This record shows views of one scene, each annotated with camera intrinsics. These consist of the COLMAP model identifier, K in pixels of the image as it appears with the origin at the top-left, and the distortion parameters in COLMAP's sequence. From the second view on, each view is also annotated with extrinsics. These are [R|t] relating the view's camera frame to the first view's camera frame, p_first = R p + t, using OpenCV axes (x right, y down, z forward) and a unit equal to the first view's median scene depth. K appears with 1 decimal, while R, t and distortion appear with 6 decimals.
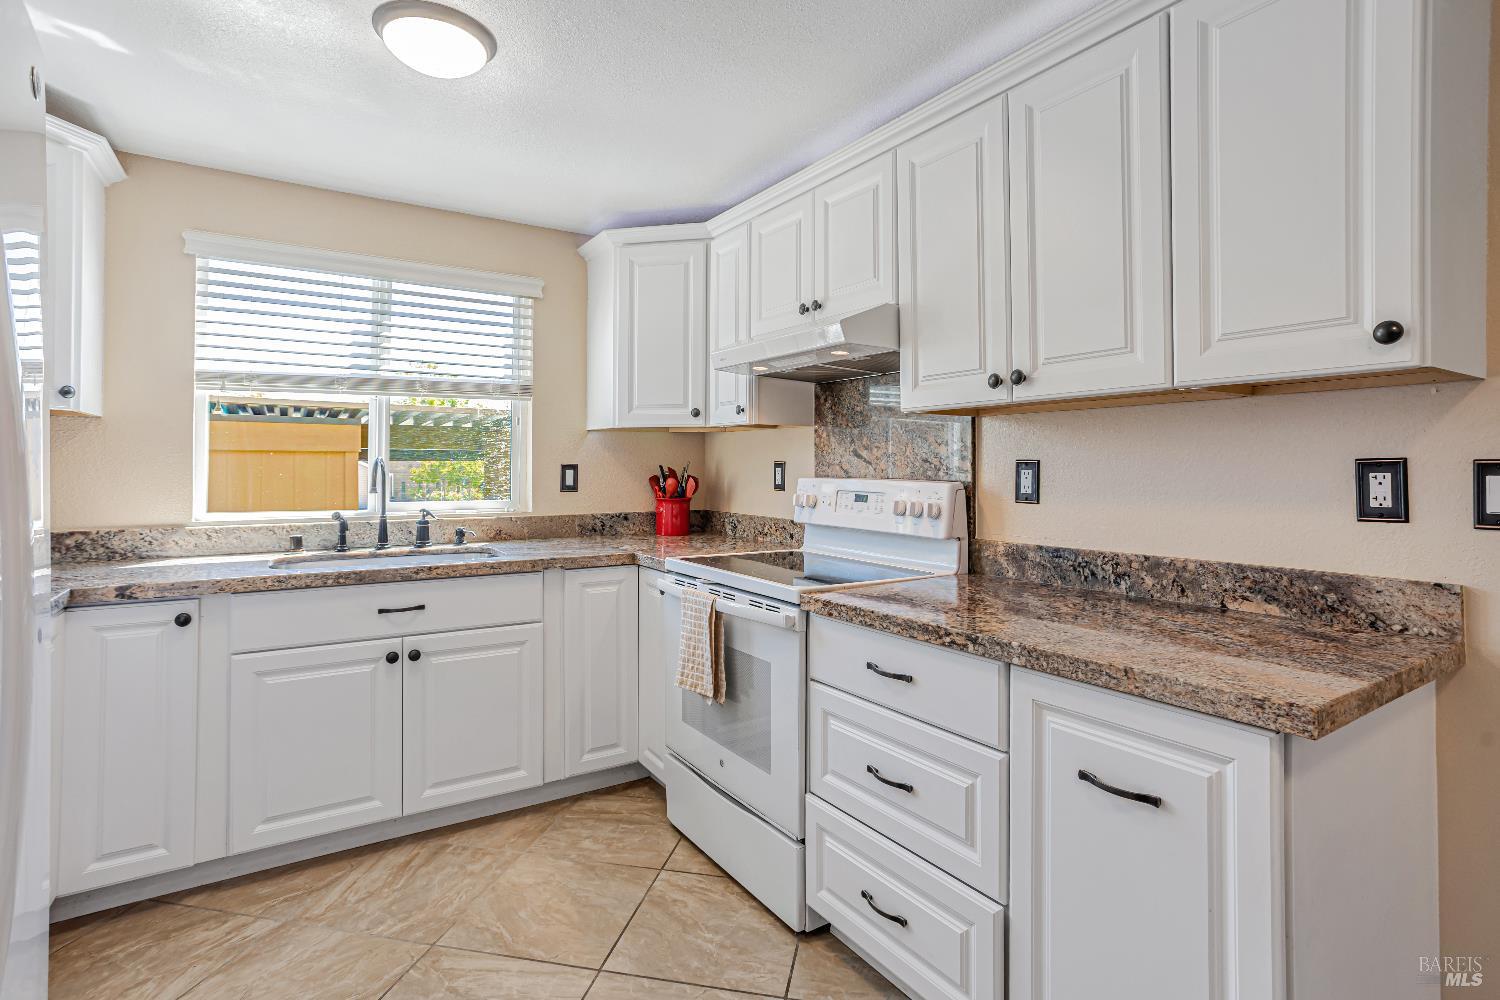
lens RADIAL K [[746.1, 0, 747.7], [0, 746.1, 452.0], [0, 0, 1]] dist [-0.049517, 0.029912]
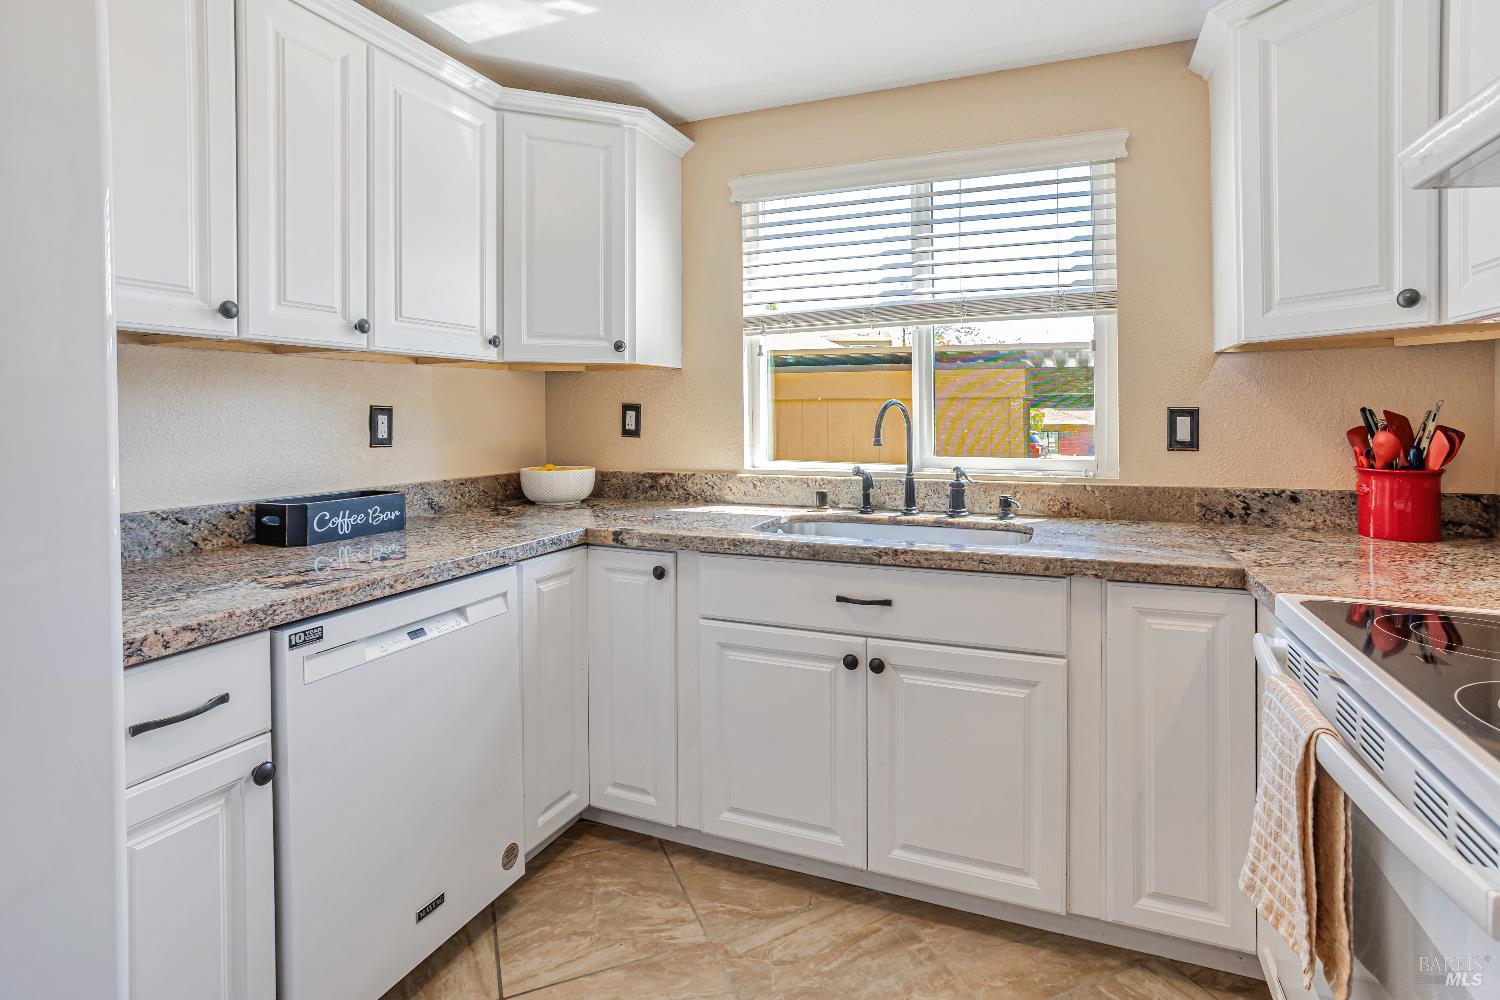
lens RADIAL K [[750.7, 0, 768.4], [0, 750.7, 410.1], [0, 0, 1]] dist [-0.049231, 0.029402]
pose [[0.577682, -0.007547, -0.816227, 0.094003], [0.020194, 0.999783, 0.005049, 0.010425], [0.816012, -0.019400, 0.577710, 0.439597]]
